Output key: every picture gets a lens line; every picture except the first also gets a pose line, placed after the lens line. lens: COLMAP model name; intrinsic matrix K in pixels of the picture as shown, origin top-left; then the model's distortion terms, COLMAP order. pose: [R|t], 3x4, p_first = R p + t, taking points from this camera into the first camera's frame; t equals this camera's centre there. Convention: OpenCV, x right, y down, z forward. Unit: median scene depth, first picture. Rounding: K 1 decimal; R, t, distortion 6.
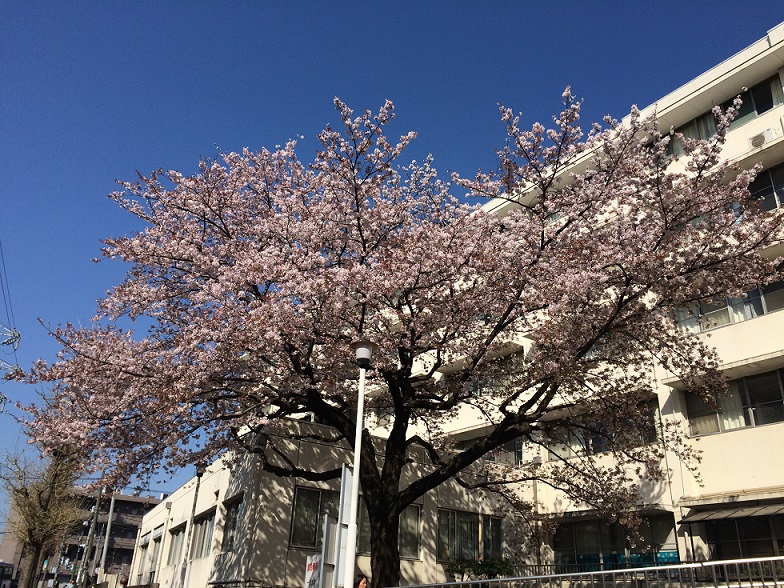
lens RADIAL K [[668.0, 0, 392.0], [0, 668.0, 294.0], [0, 0, 1]] dist [0.077514, -0.074351]
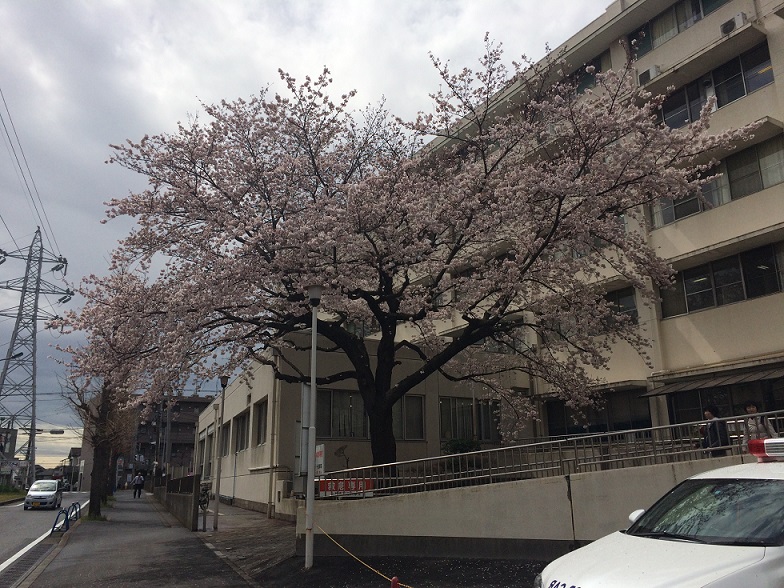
lens RADIAL K [[668.0, 0, 392.0], [0, 668.0, 294.0], [0, 0, 1]] dist [0.077514, -0.074351]
pose [[0.994671, -0.077348, -0.068172, 0.090491], [0.087380, 0.983372, 0.159197, -0.046203], [0.054725, -0.164305, 0.984890, -0.101097]]
